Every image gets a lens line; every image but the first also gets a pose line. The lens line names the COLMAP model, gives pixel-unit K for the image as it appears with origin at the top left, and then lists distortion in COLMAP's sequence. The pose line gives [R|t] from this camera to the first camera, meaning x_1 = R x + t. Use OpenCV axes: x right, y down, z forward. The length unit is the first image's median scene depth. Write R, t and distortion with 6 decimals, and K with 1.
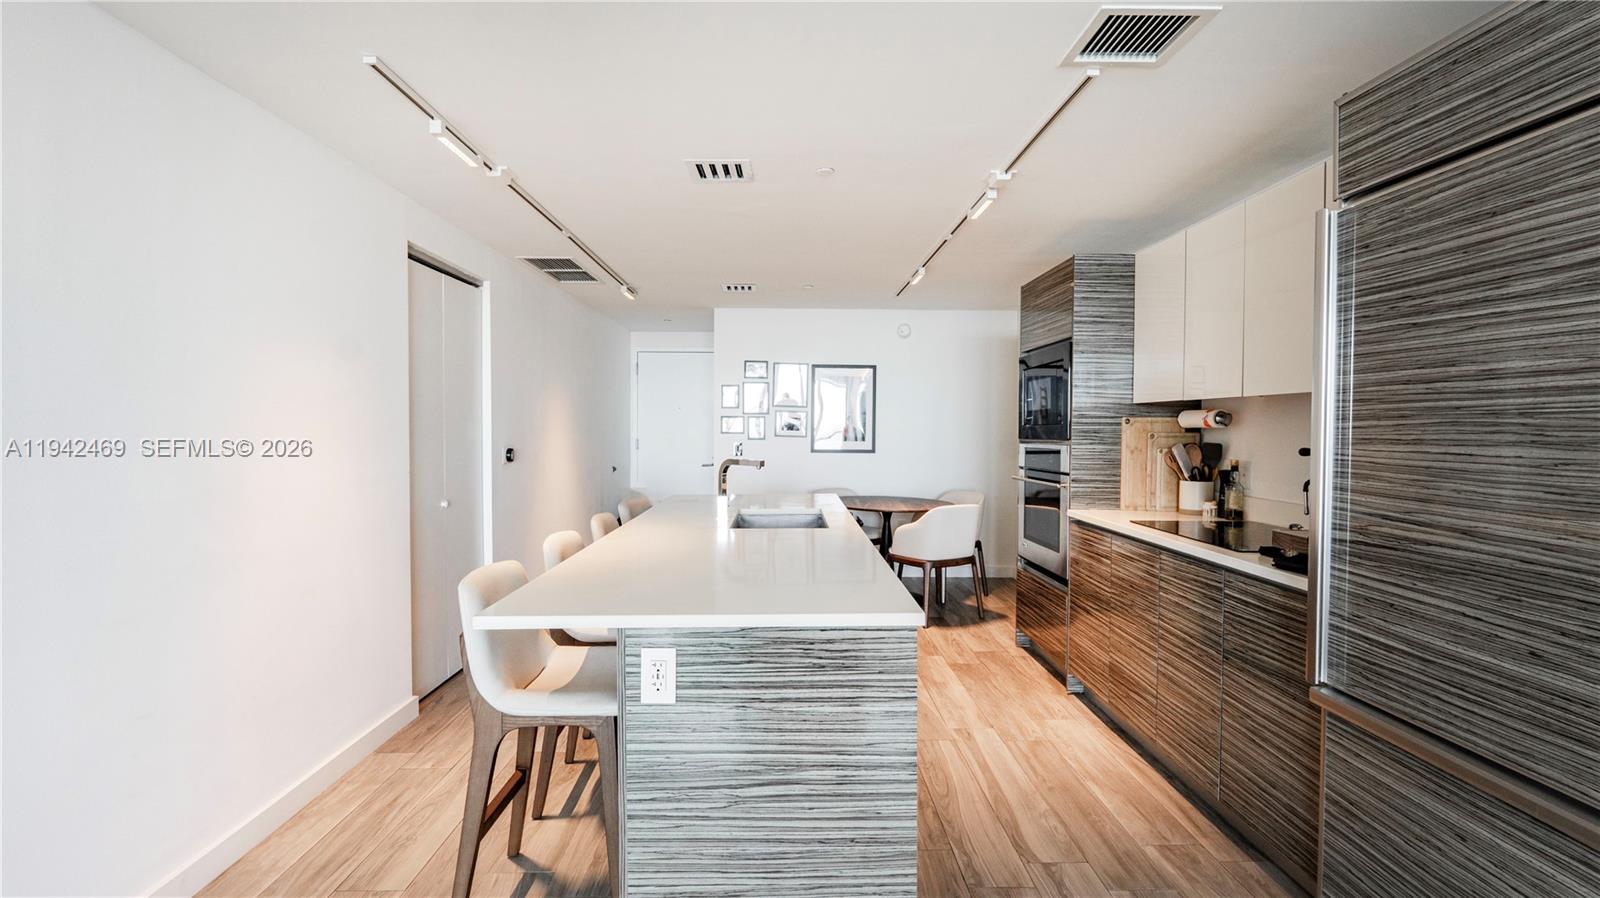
lens RADIAL K [[729.7, 0, 796.7], [0, 729.7, 443.7], [0, 0, 1]] dist [-0.004762, -0.000181]
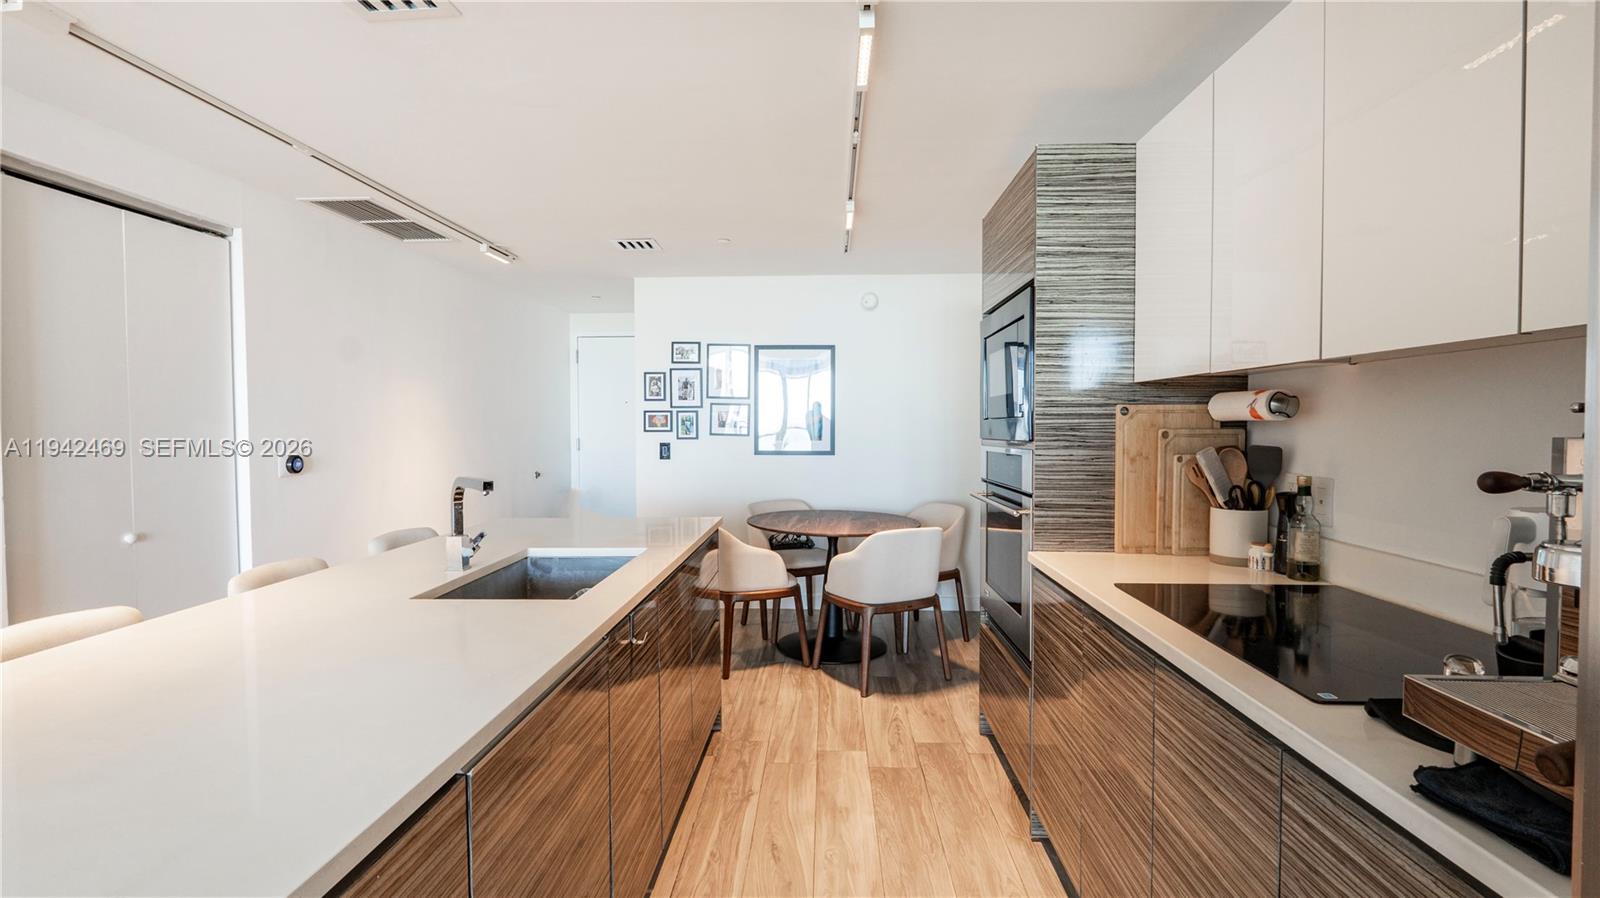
lens RADIAL K [[729.7, 0, 796.7], [0, 729.7, 443.7], [0, 0, 1]] dist [-0.004762, -0.000181]
pose [[0.997814, -0.006599, -0.065752, 0.225917], [0.007006, 0.999958, 0.005961, -0.009016], [0.065710, -0.006409, 0.997818, 0.377947]]
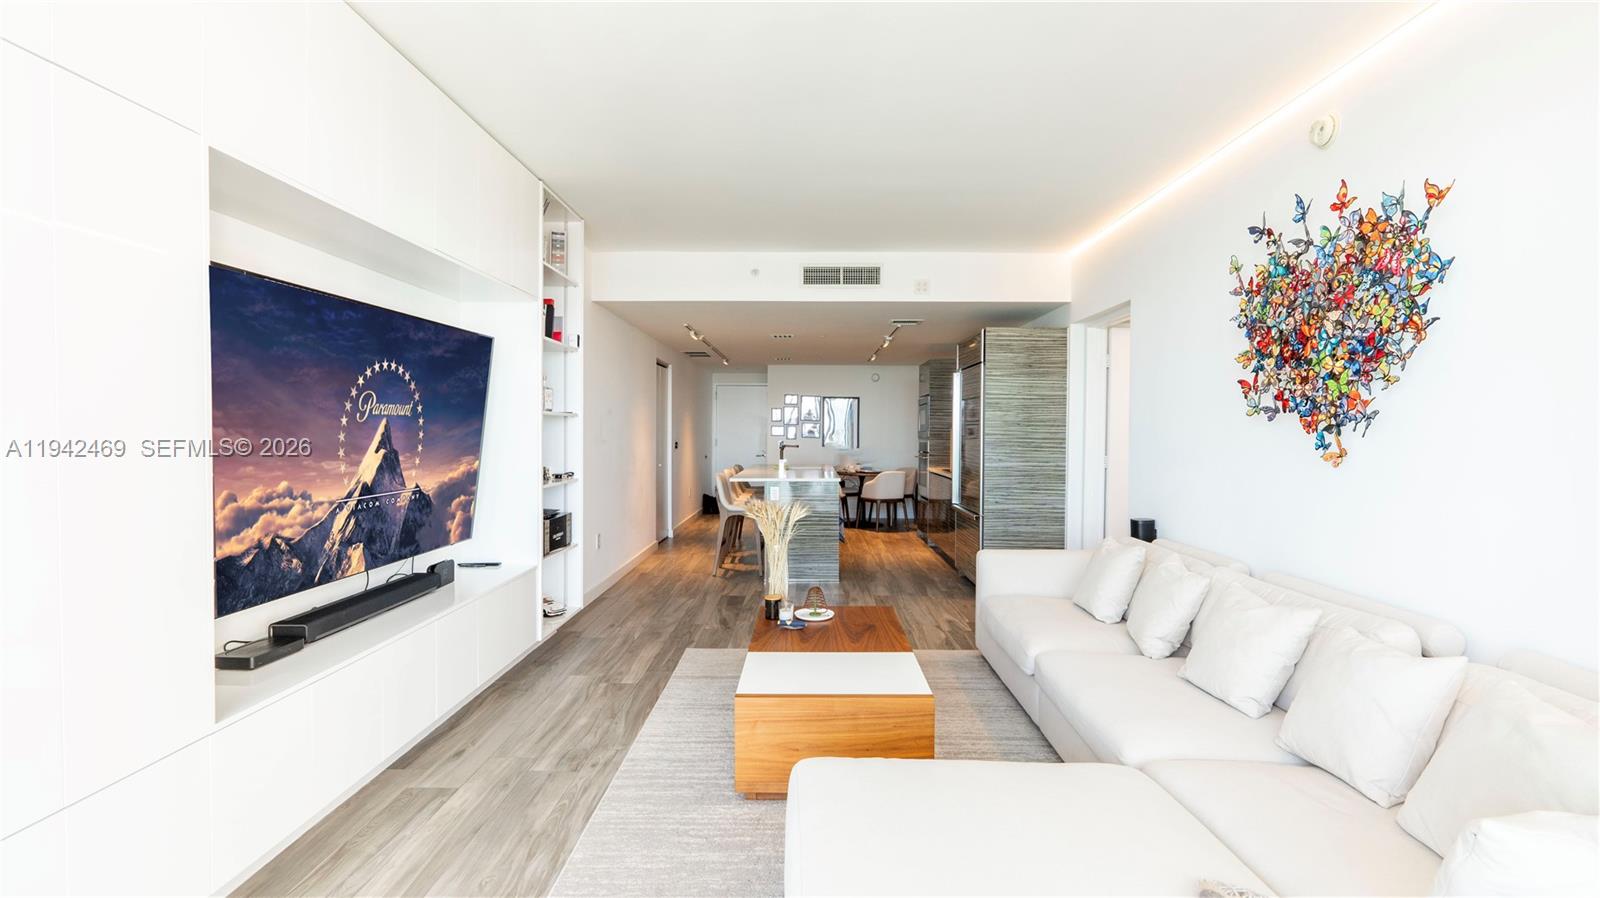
lens RADIAL K [[729.7, 0, 796.7], [0, 729.7, 443.7], [0, 0, 1]] dist [-0.004762, -0.000181]
pose [[0.999421, 0.002878, -0.033905, 0.032904], [-0.003085, 0.999977, -0.006049, 0.030499], [0.033887, 0.006150, 0.999407, -1.438270]]
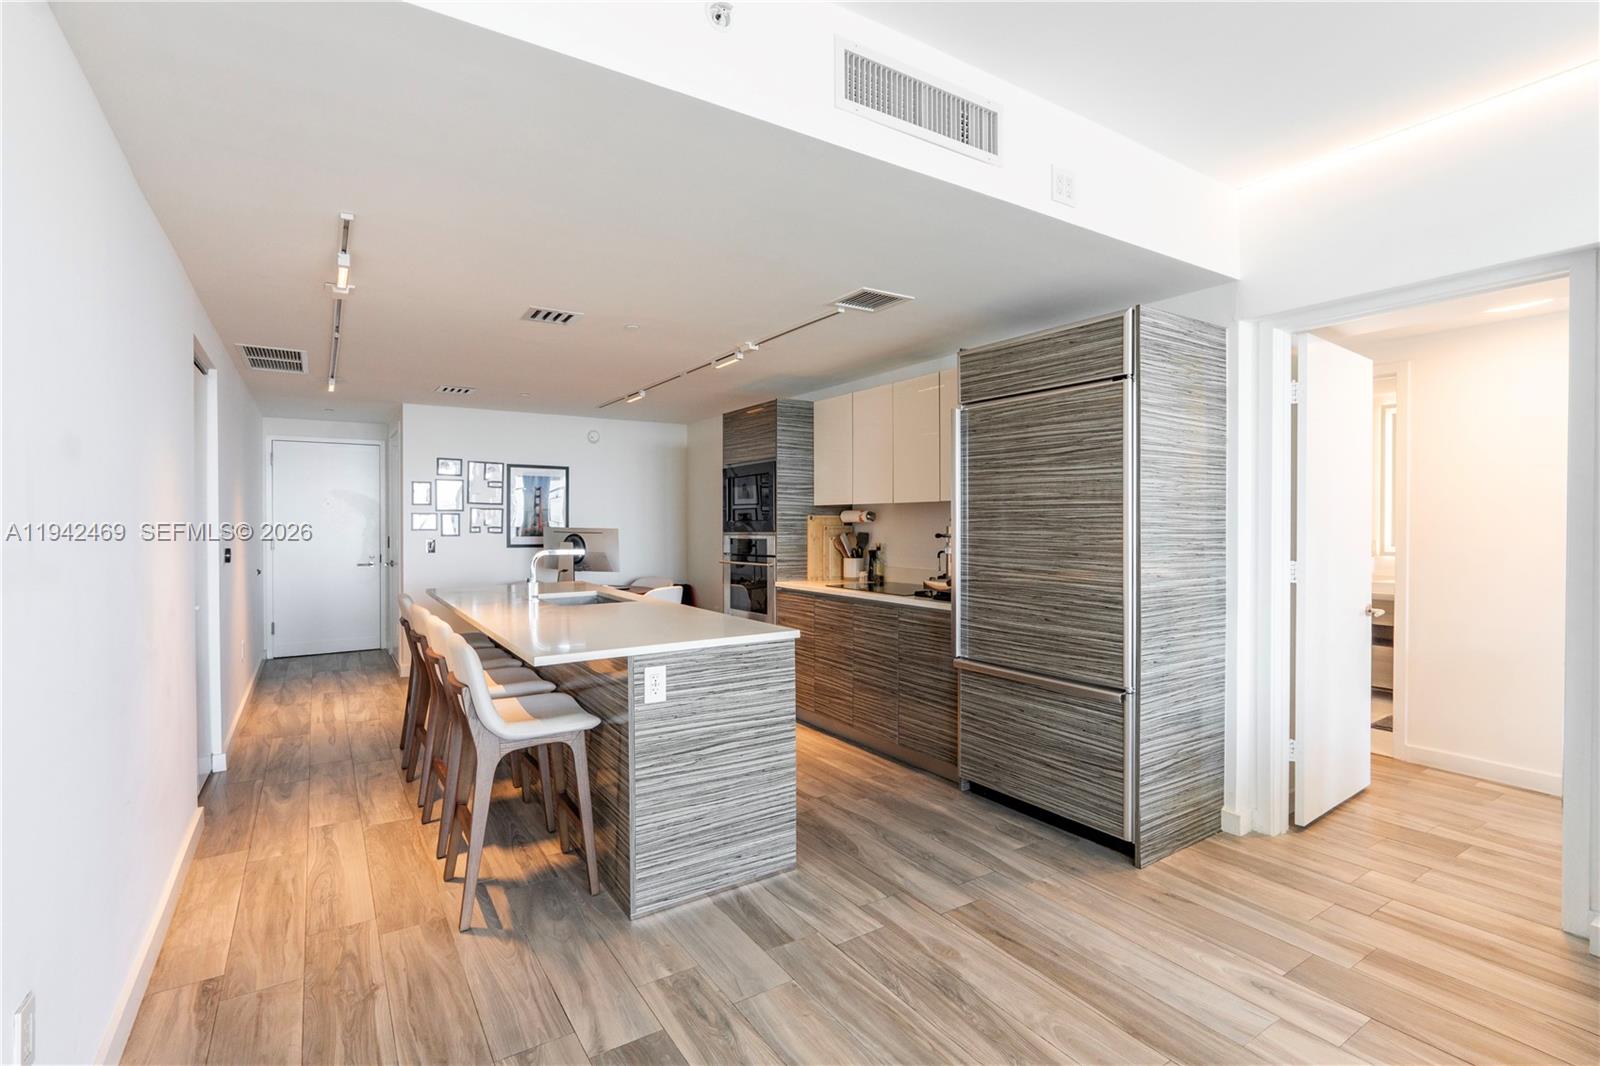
lens RADIAL K [[746.4, 0, 793.0], [0, 746.4, 524.3], [0, 0, 1]] dist [-0.012513, -0.000393]
pose [[0.852708, -0.006668, 0.522346, -0.358764], [0.017228, 0.999734, -0.015362, 0.003419], [-0.522104, 0.022098, 0.852596, -0.240086]]
